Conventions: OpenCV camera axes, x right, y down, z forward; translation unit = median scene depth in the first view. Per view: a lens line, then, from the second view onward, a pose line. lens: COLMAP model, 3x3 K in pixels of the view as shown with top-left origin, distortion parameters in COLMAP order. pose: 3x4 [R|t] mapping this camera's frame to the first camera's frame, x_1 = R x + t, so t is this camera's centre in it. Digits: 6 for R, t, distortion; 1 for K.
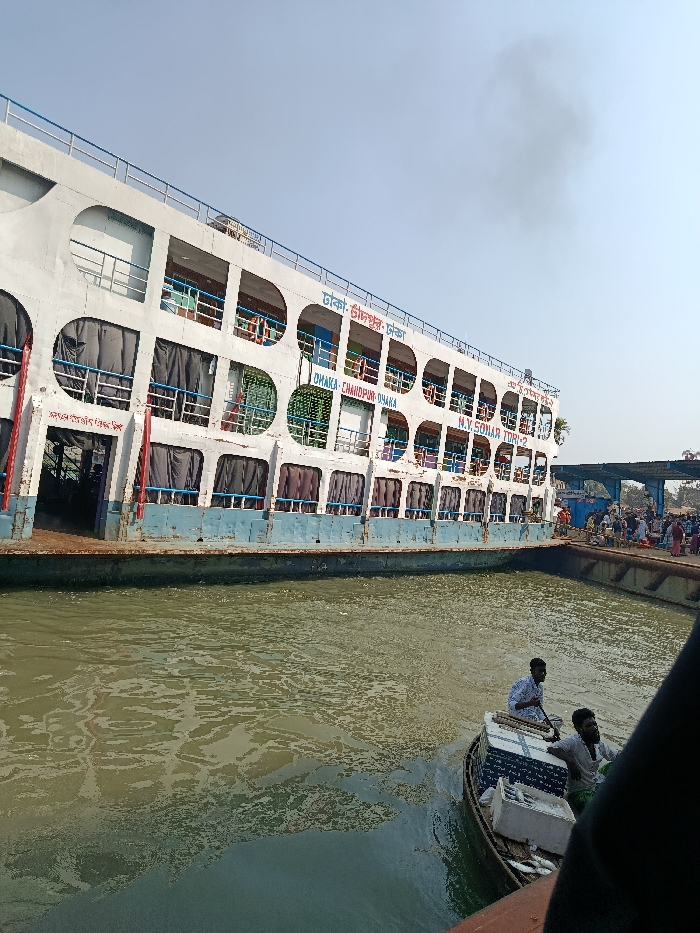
lens RADIAL K [[647.1, 0, 350.6], [0, 647.1, 448.9], [0, 0, 1]] dist [0.052796, -0.079590]
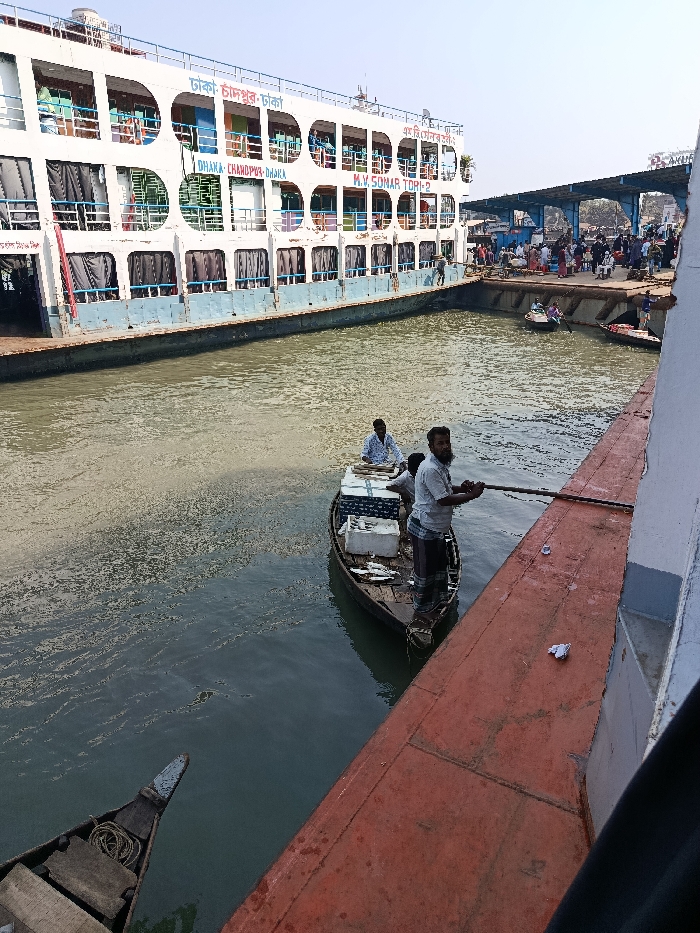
lens RADIAL K [[647.1, 0, 350.6], [0, 647.1, 448.9], [0, 0, 1]] dist [0.052796, -0.079590]
pose [[0.987253, -0.153678, 0.041417, 0.078498], [0.128767, 0.924150, 0.359676, -0.030393], [-0.093550, -0.349758, 0.932158, -0.224147]]
